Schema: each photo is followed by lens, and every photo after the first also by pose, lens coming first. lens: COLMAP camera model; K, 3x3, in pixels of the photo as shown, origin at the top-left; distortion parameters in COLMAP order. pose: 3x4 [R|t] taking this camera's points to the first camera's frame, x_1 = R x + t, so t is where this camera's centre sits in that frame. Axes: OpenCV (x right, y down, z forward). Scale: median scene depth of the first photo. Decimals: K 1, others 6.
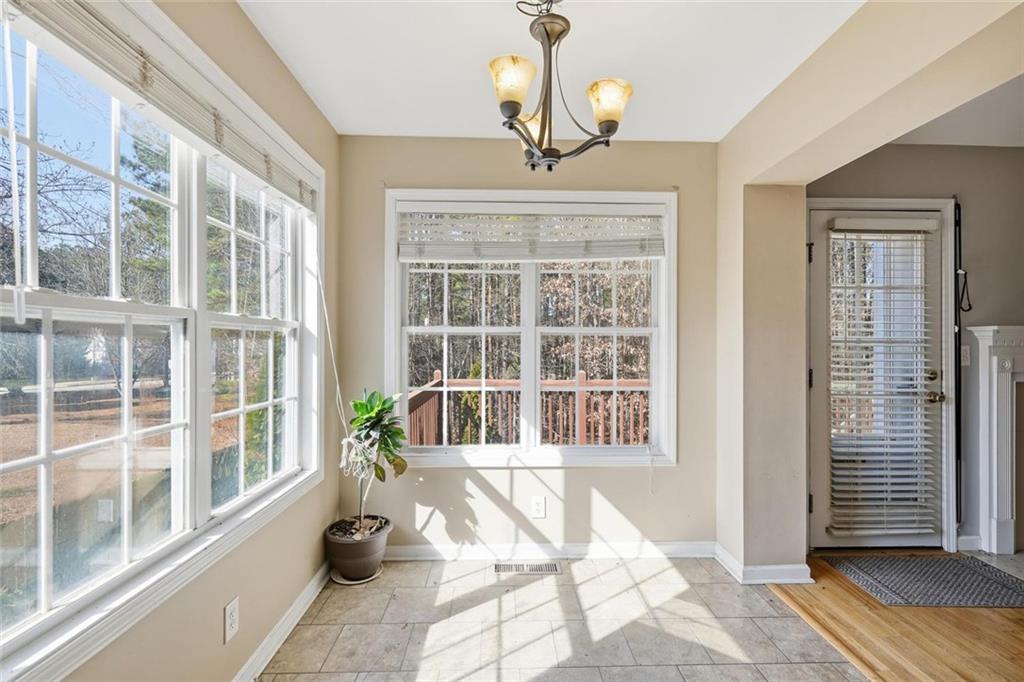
lens RADIAL K [[467.0, 0, 508.8], [0, 467.0, 339.5], [0, 0, 1]] dist [0.001148, 0.000049]
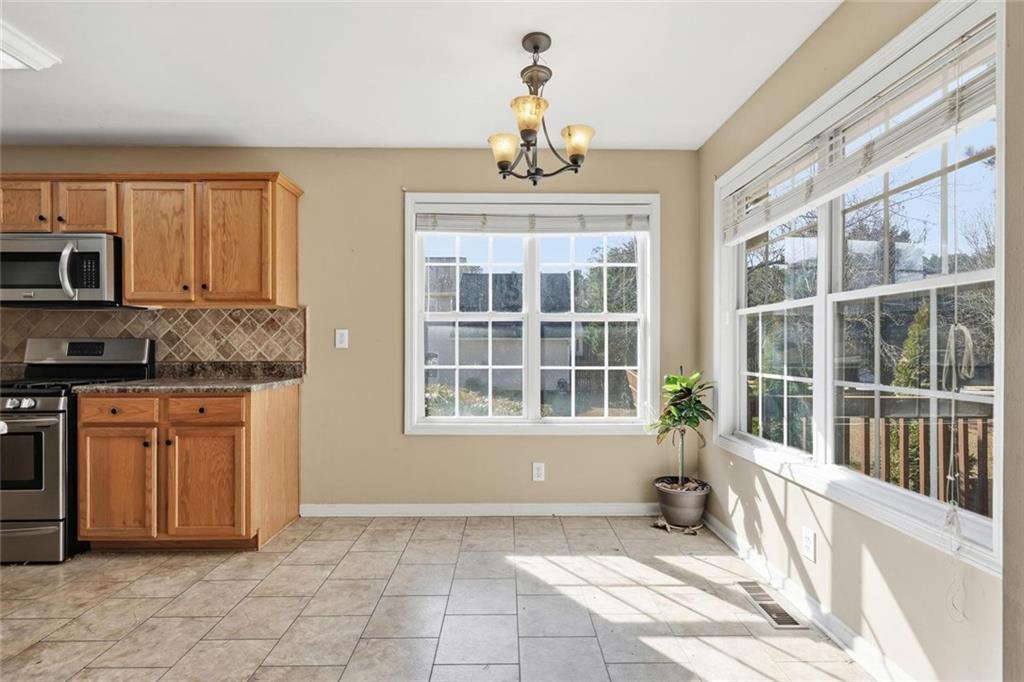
lens RADIAL K [[467.0, 0, 517.0], [0, 467.0, 345.9], [0, 0, 1]] dist [0.001148, 0.000049]
pose [[-0.001295, -0.005214, -0.999986, 0.797213], [-0.001631, 0.999985, -0.005212, 0.058739], [0.999998, 0.001624, -0.001304, 0.553390]]
